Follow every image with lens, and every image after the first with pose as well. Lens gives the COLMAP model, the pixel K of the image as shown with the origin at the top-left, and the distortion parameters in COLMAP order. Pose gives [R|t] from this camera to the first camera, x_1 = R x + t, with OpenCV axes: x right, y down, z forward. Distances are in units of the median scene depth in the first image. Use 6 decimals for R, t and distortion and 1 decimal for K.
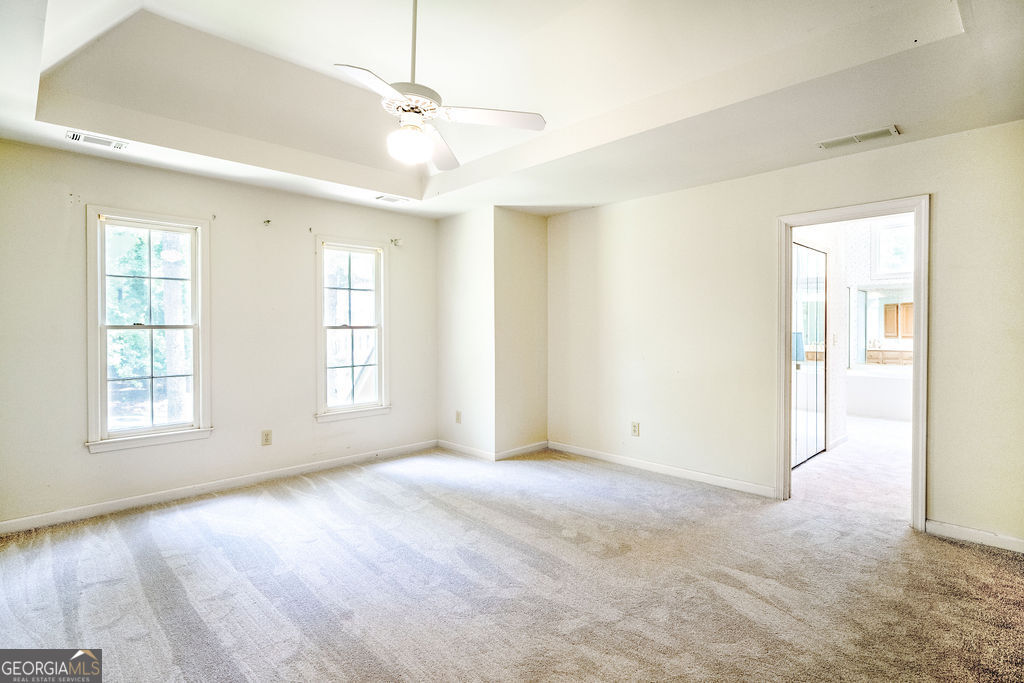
lens RADIAL K [[509.9, 0, 512.0], [0, 509.9, 341.5], [0, 0, 1]] dist [-0.000790, -0.000294]
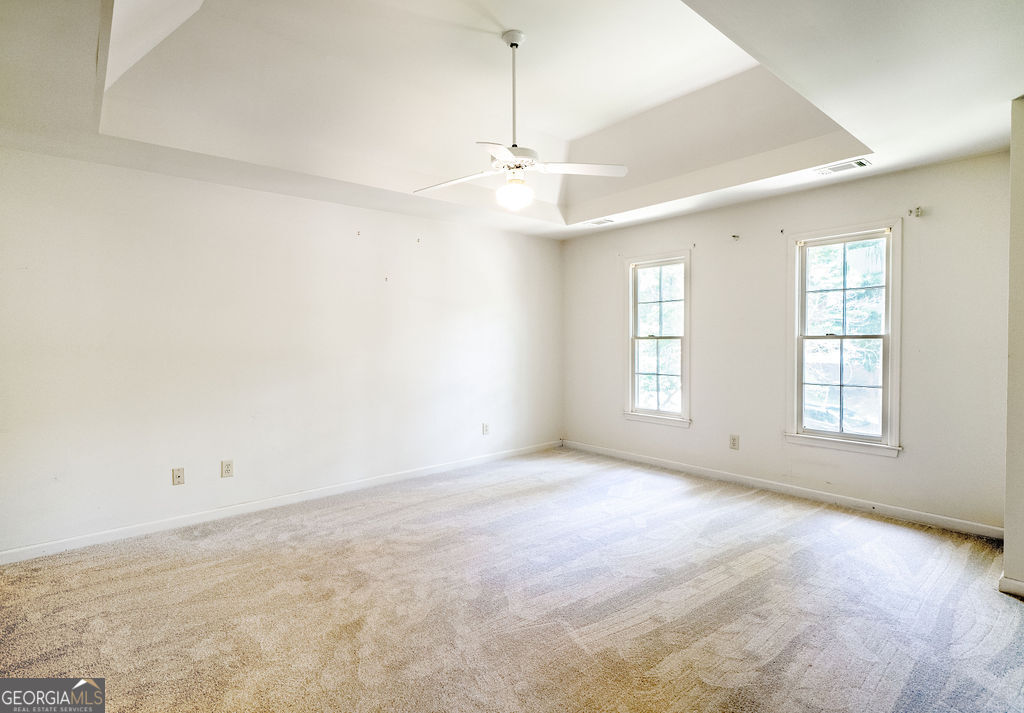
lens RADIAL K [[514.8, 0, 511.7], [0, 514.8, 344.5], [0, 0, 1]] dist [0.001021, 0.000168]
pose [[-0.072840, 0.009499, -0.997298, 0.687700], [-0.021905, 0.999698, 0.011121, -0.016410], [0.997103, 0.022656, -0.072610, 0.692188]]
